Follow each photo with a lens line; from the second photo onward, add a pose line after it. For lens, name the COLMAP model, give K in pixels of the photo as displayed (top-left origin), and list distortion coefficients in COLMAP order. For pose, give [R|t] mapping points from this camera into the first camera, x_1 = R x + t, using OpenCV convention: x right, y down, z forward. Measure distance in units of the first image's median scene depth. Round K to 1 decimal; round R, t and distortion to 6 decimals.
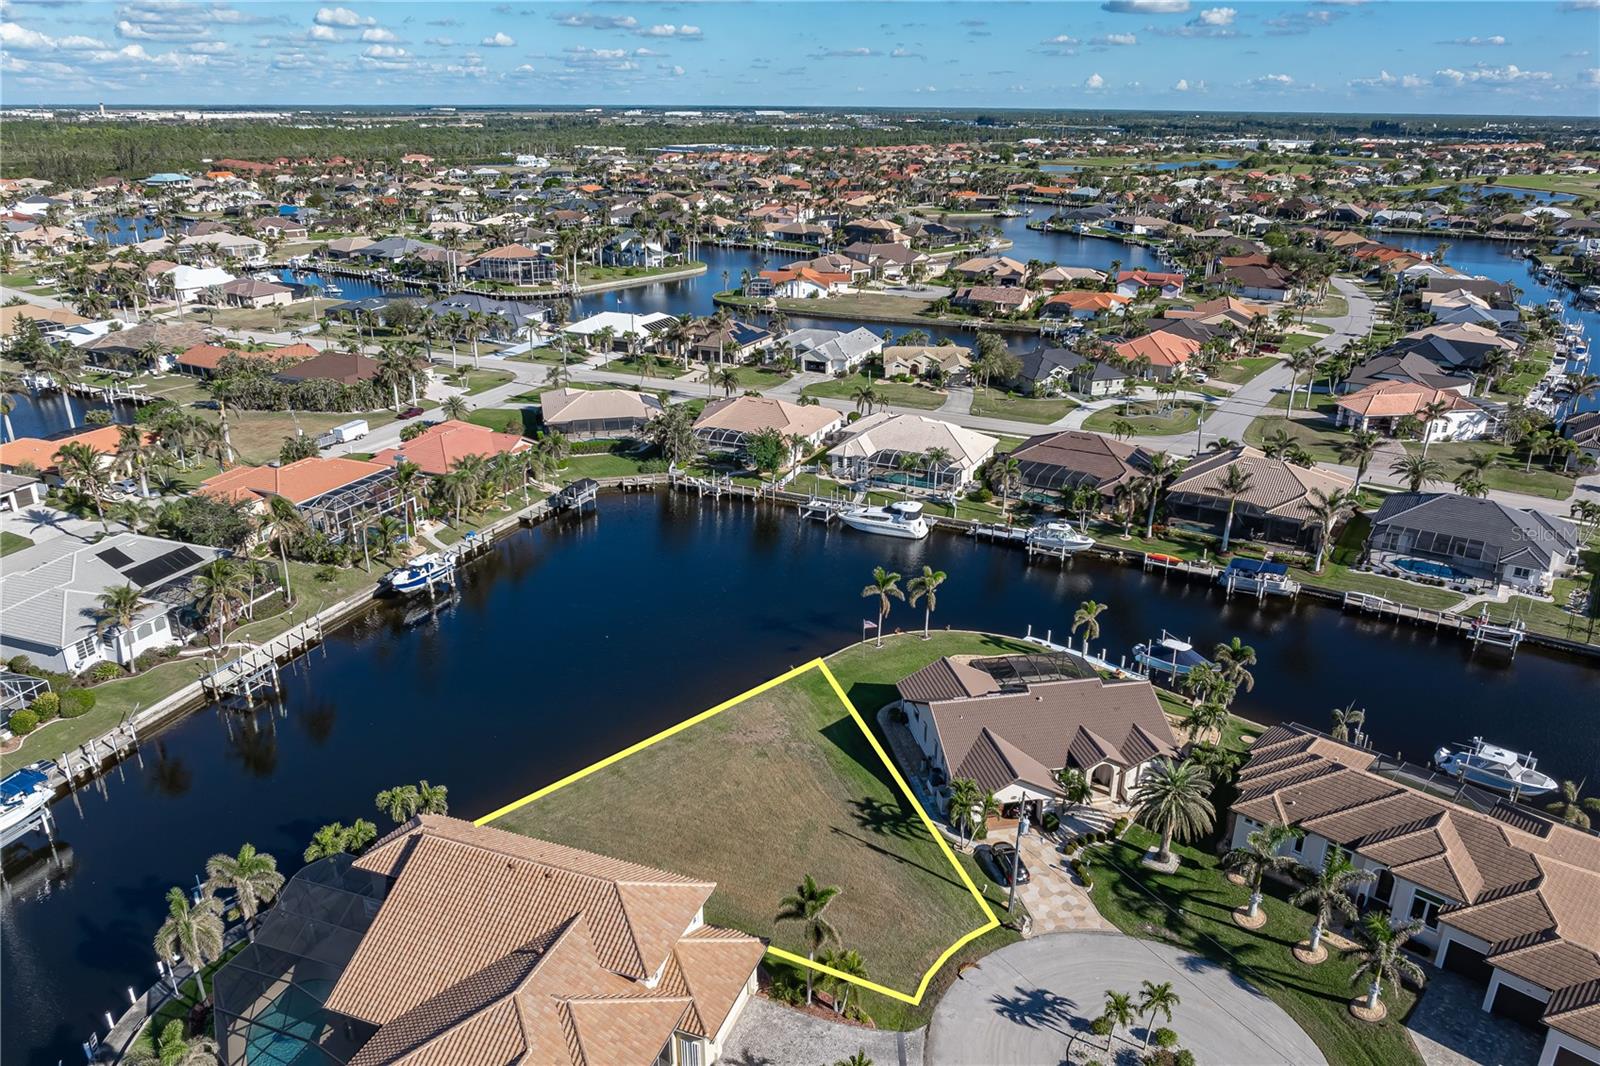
lens RADIAL K [[1122.4, 0, 809.8], [0, 1122.4, 534.2], [0, 0, 1]] dist [-0.025245, 0.008984]
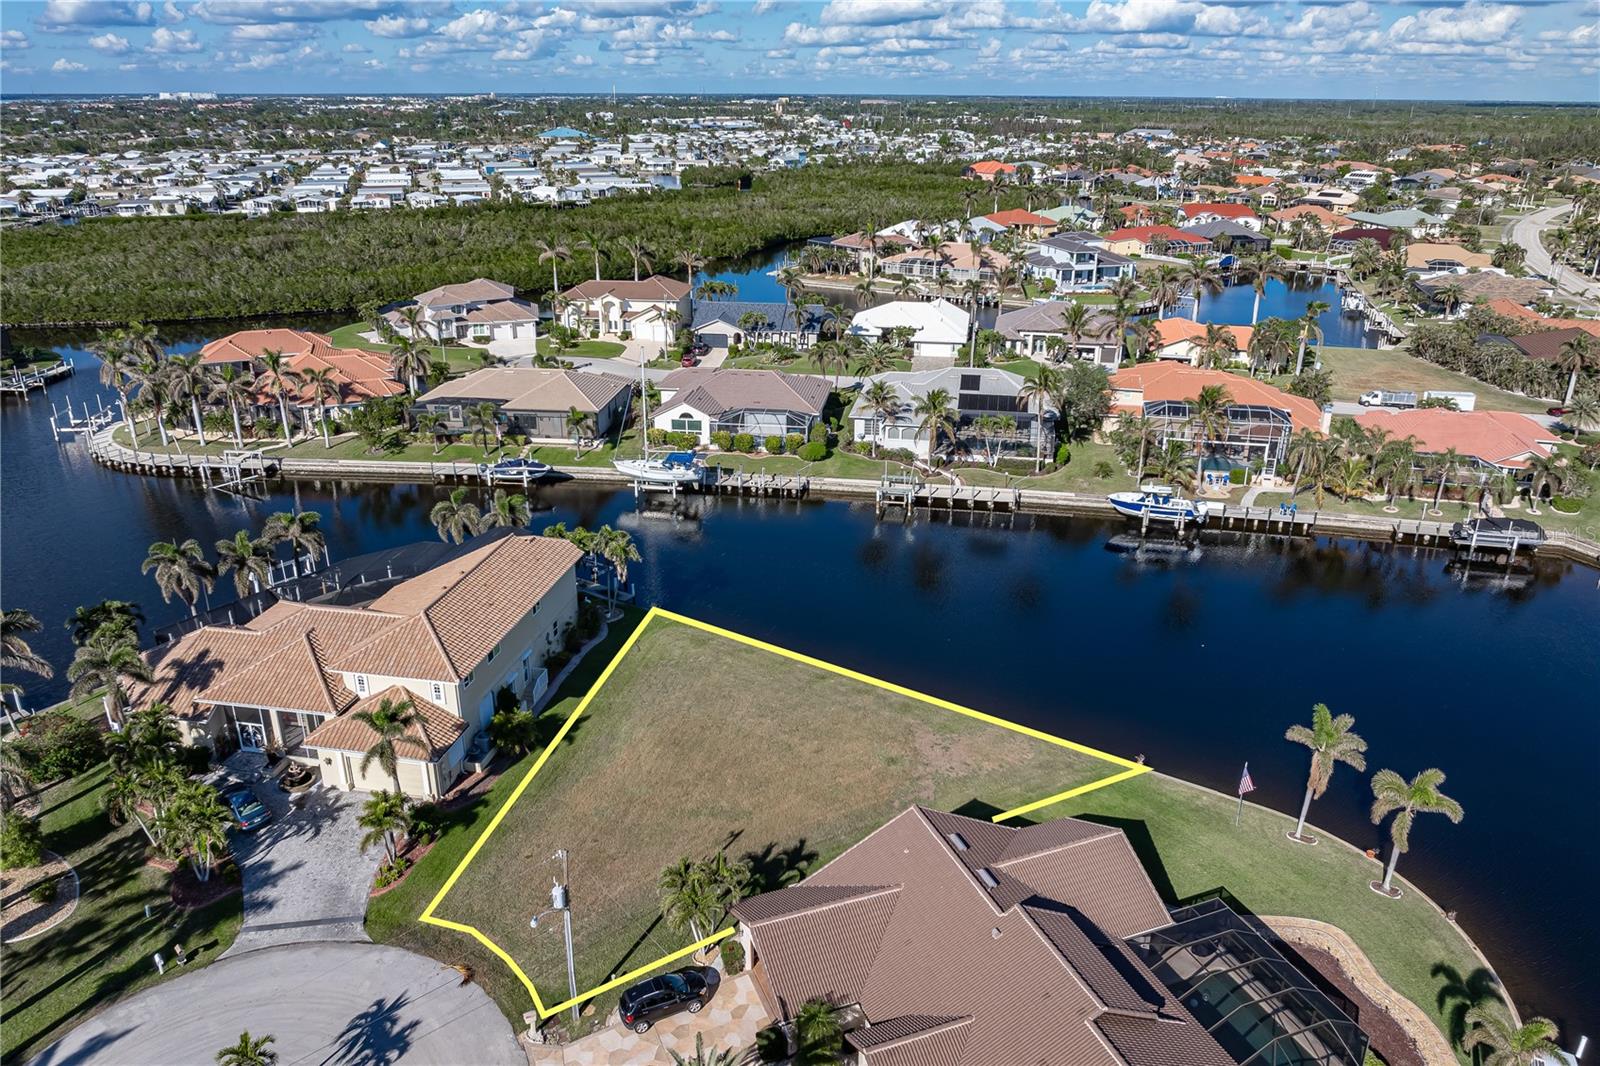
lens RADIAL K [[1122.4, 0, 815.9], [0, 1122.4, 527.7], [0, 0, 1]] dist [-0.025245, 0.008984]
pose [[0.176044, 0.352115, -0.919252, 0.371555], [-0.354728, 0.893788, 0.274428, -0.083755], [0.918246, 0.277773, 0.282252, 0.443444]]
